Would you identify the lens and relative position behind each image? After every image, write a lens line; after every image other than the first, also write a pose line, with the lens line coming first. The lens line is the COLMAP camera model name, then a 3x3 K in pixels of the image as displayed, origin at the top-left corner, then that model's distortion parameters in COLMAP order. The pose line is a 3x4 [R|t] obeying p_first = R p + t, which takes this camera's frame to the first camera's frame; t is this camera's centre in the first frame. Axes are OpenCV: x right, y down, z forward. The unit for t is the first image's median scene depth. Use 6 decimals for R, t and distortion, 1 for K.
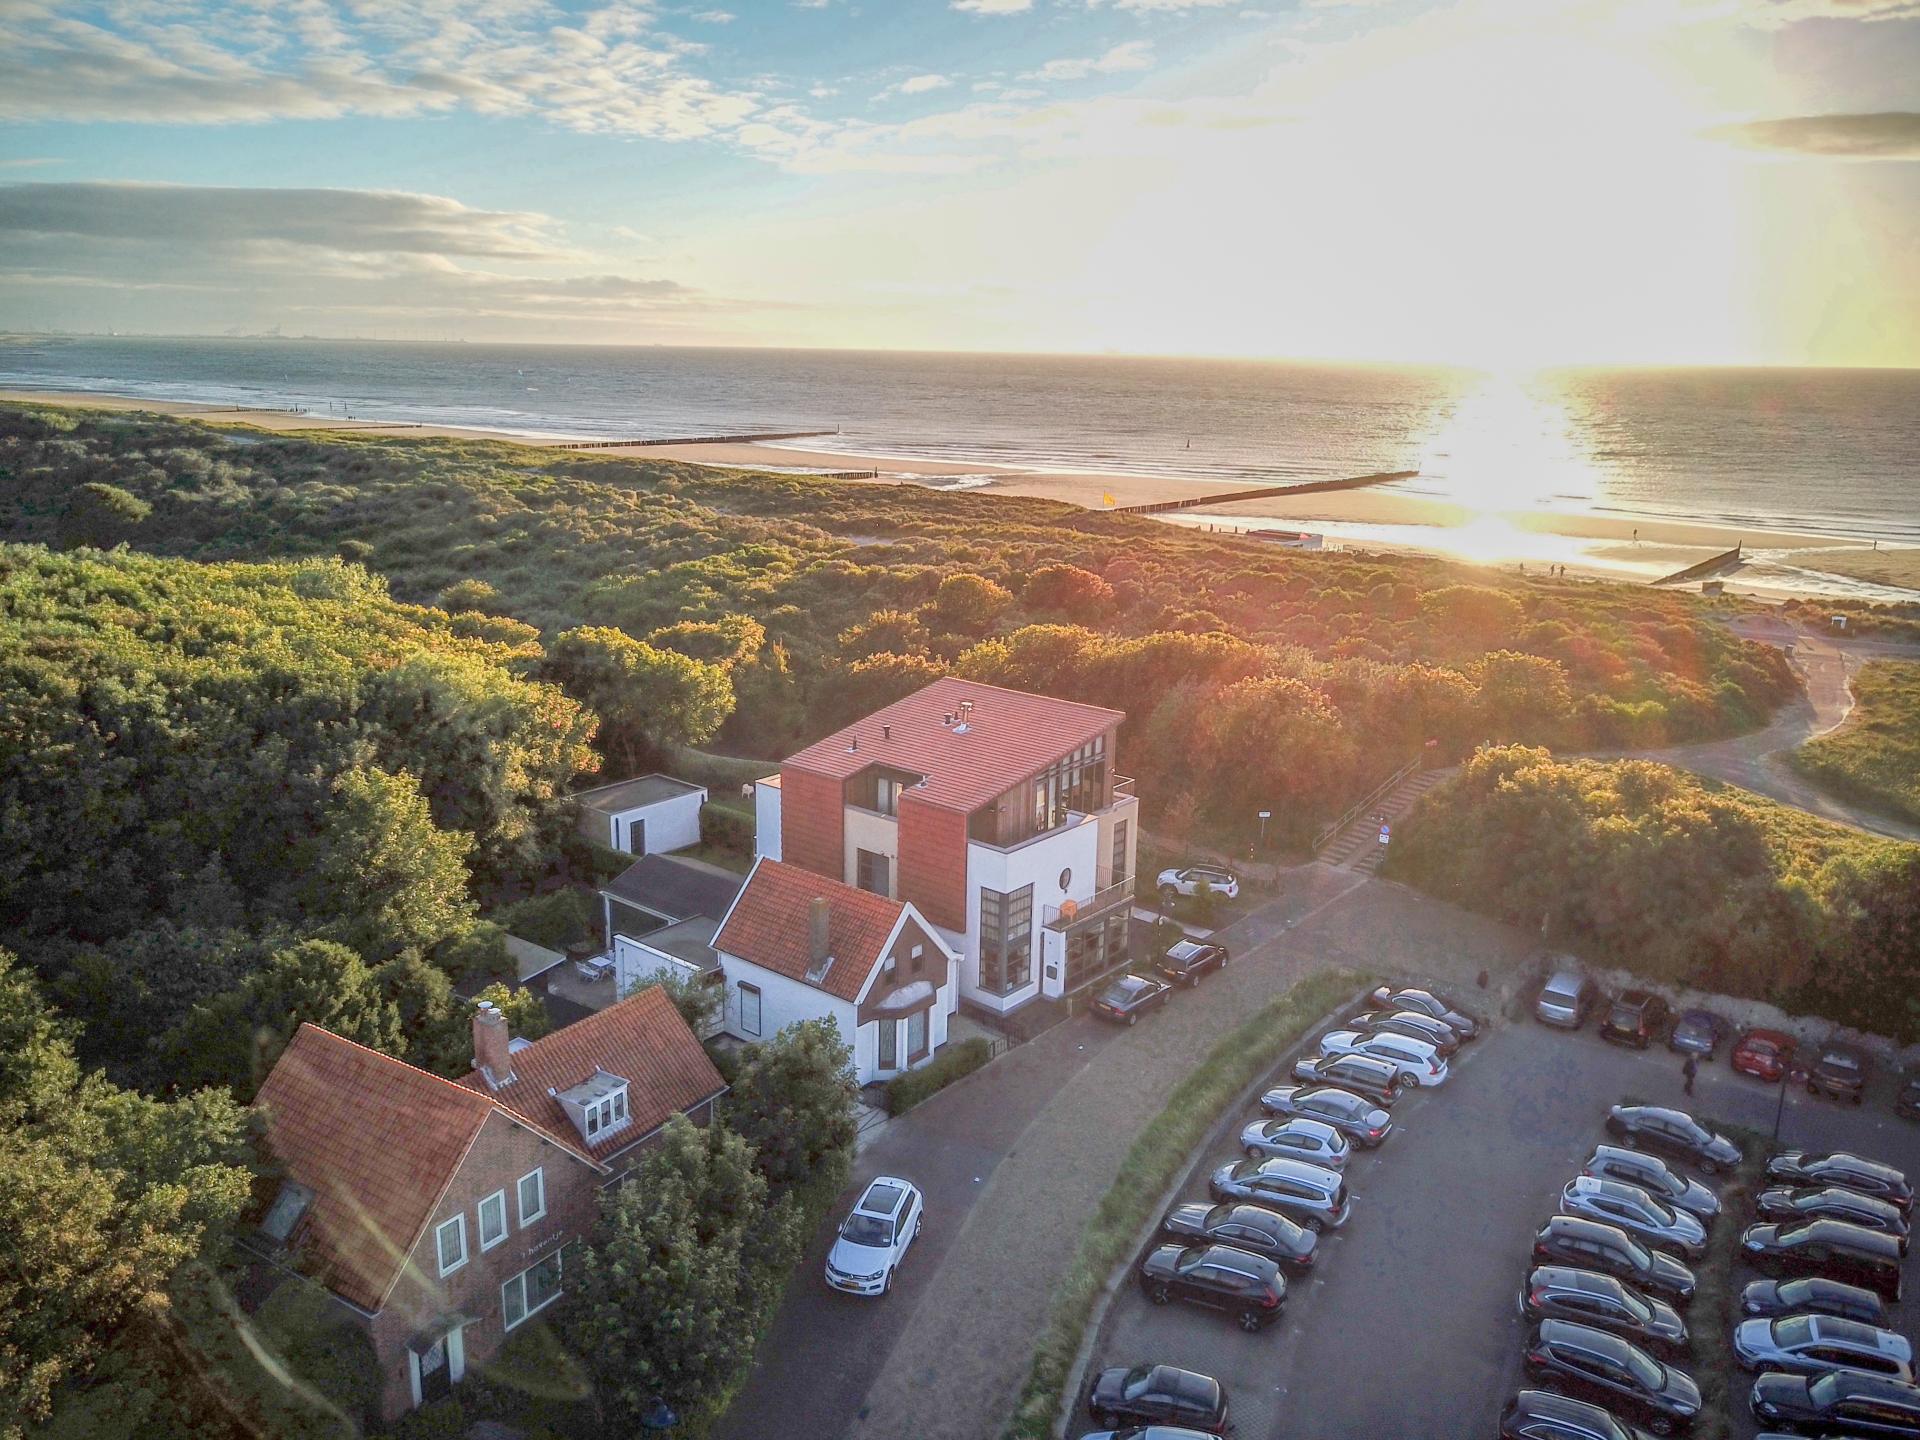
lens RADIAL K [[1444.2, 0, 960.0], [0, 1444.2, 720.0], [0, 0, 1]] dist [0.070211, -0.138753]
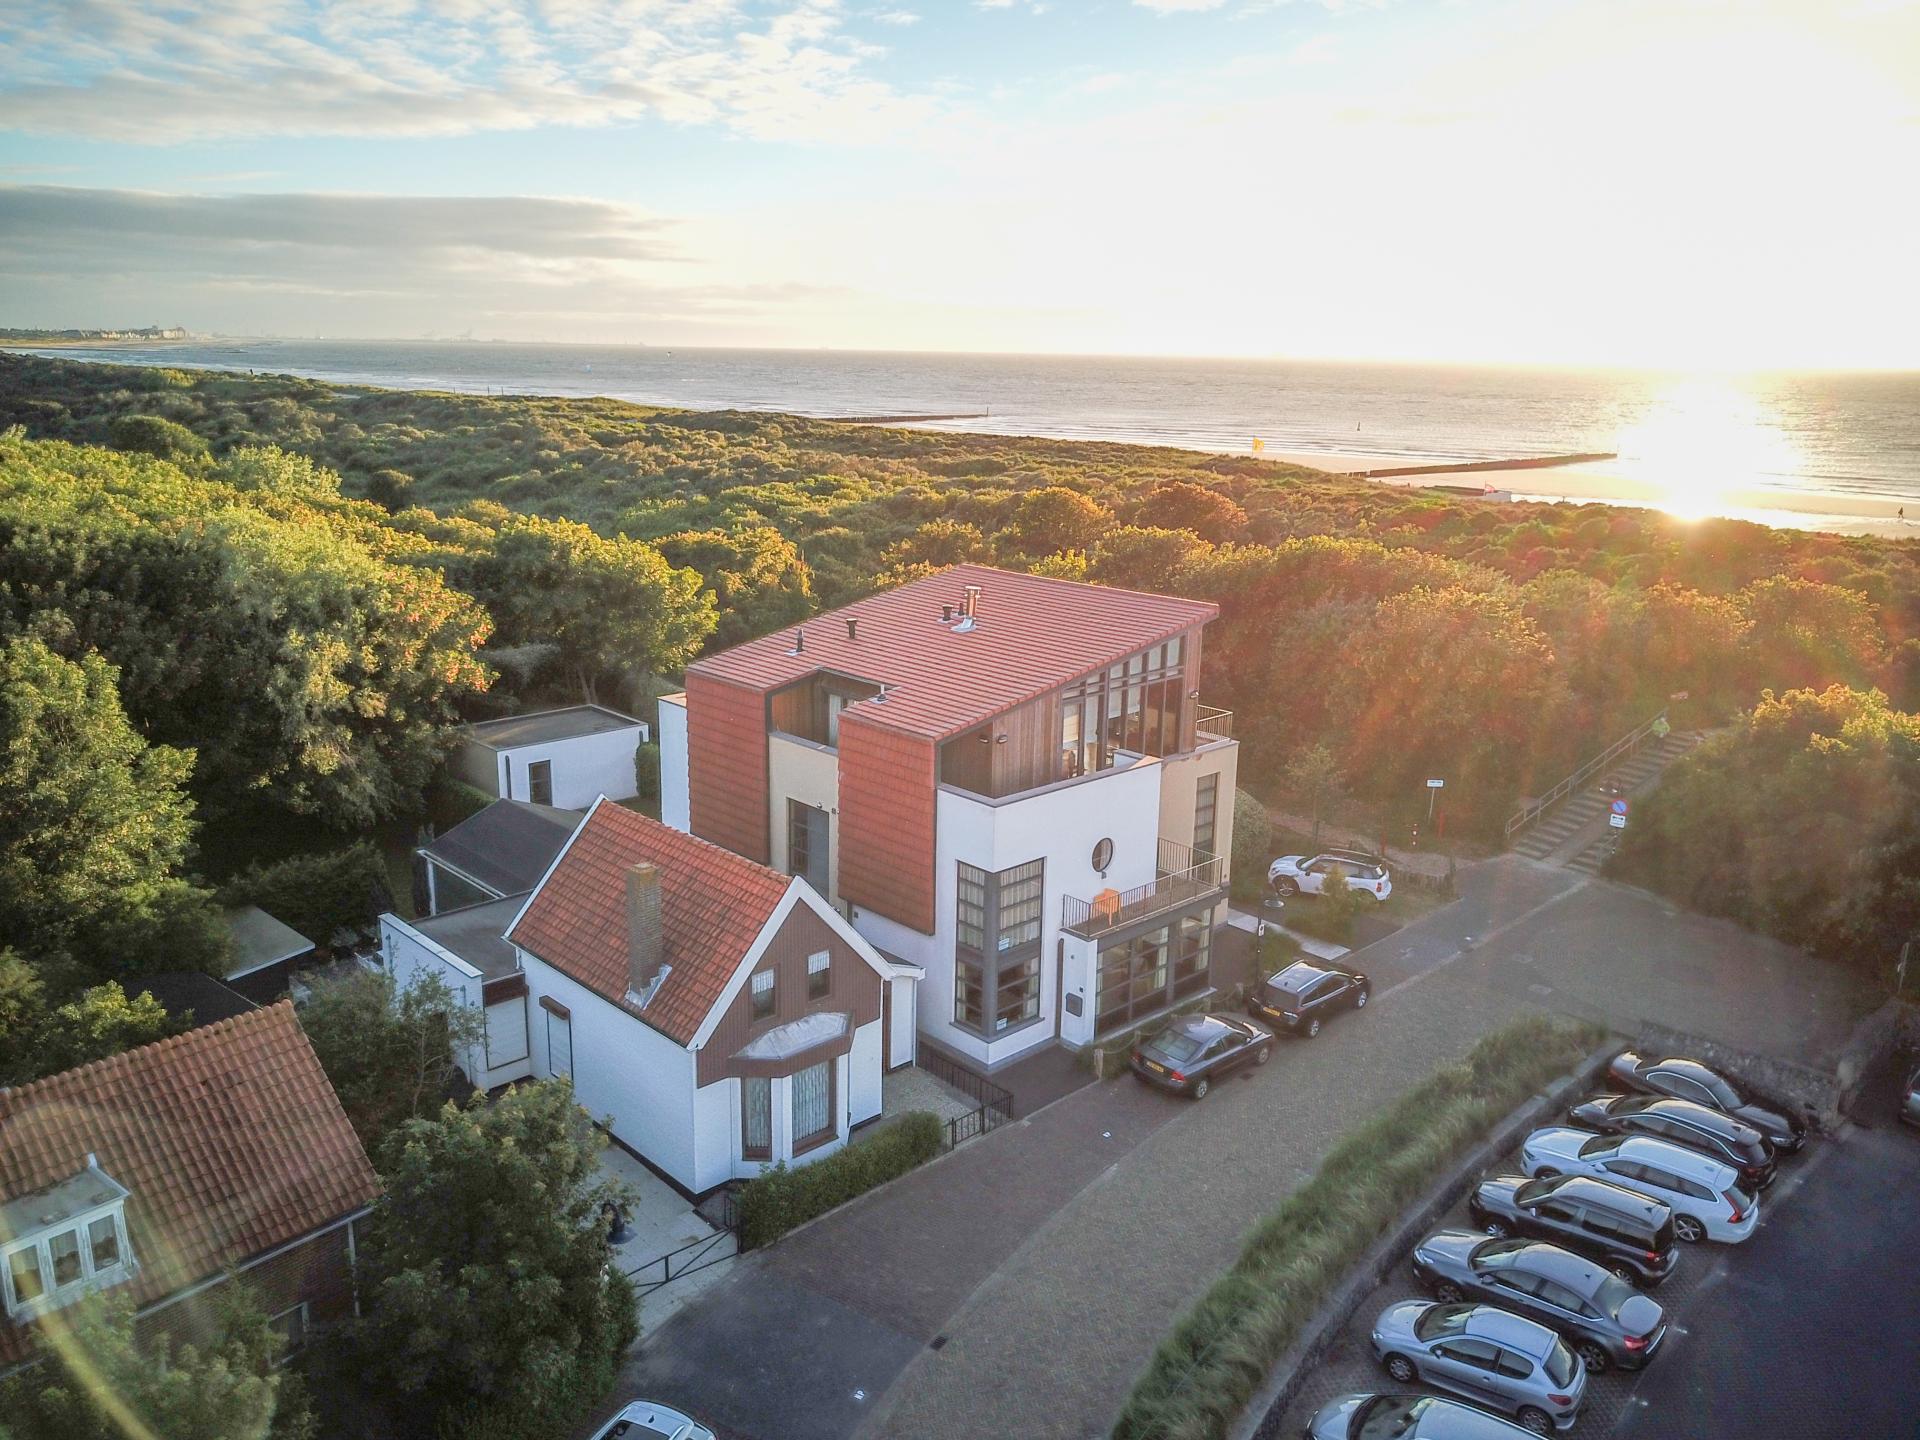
lens RADIAL K [[1448.6, 0, 960.0], [0, 1448.6, 720.0], [0, 0, 1]] dist [0.005042, 0.000701]
pose [[0.993569, 0.025967, -0.110211, 0.078883], [-0.026350, 0.999651, -0.002020, 0.054679], [0.110120, 0.004911, 0.993906, 0.374372]]
